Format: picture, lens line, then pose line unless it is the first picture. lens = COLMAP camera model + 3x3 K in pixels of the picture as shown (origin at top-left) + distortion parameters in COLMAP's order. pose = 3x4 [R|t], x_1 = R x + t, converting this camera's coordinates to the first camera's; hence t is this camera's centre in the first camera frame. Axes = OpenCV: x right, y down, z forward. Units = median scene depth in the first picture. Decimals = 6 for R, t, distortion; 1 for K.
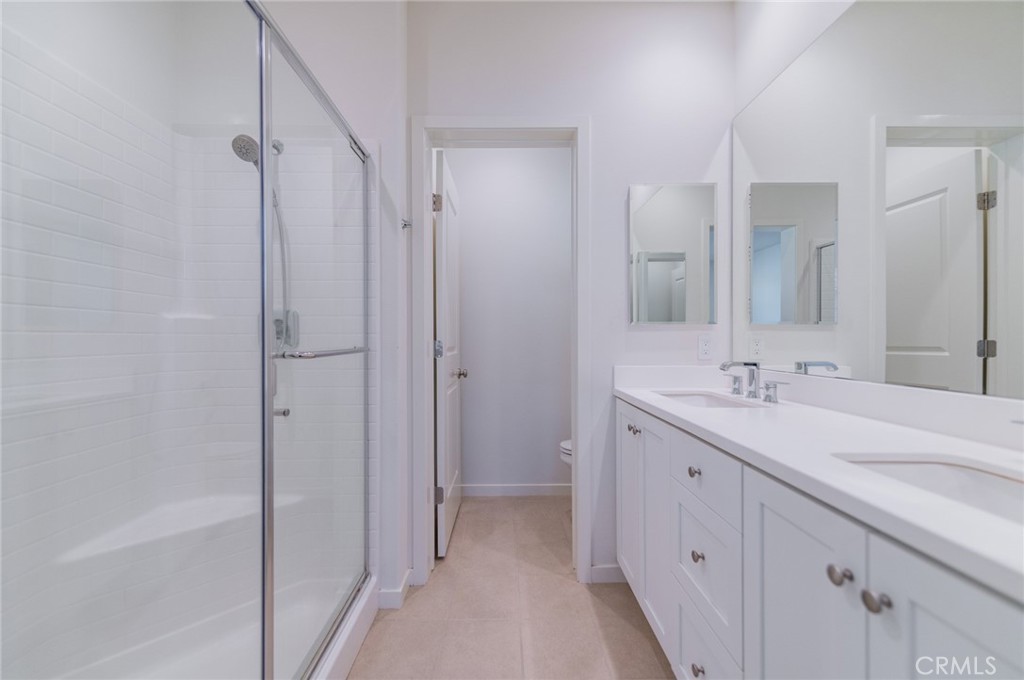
lens RADIAL K [[399.6, 0, 504.4], [0, 399.6, 339.8], [0, 0, 1]] dist [0.012544, -0.003791]
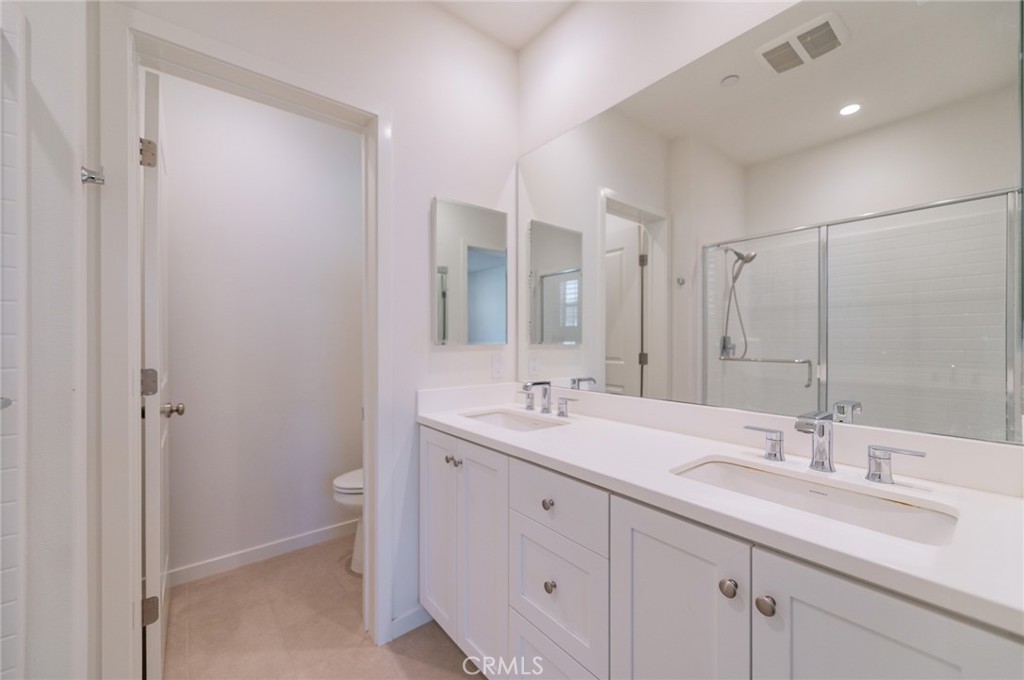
lens RADIAL K [[399.6, 0, 504.4], [0, 399.6, 339.8], [0, 0, 1]] dist [0.012544, -0.003791]
pose [[0.780839, 0.000083, 0.624732, -0.141089], [0.001918, 0.999995, -0.002530, -0.047224], [-0.624729, 0.003174, 0.780835, 0.162135]]
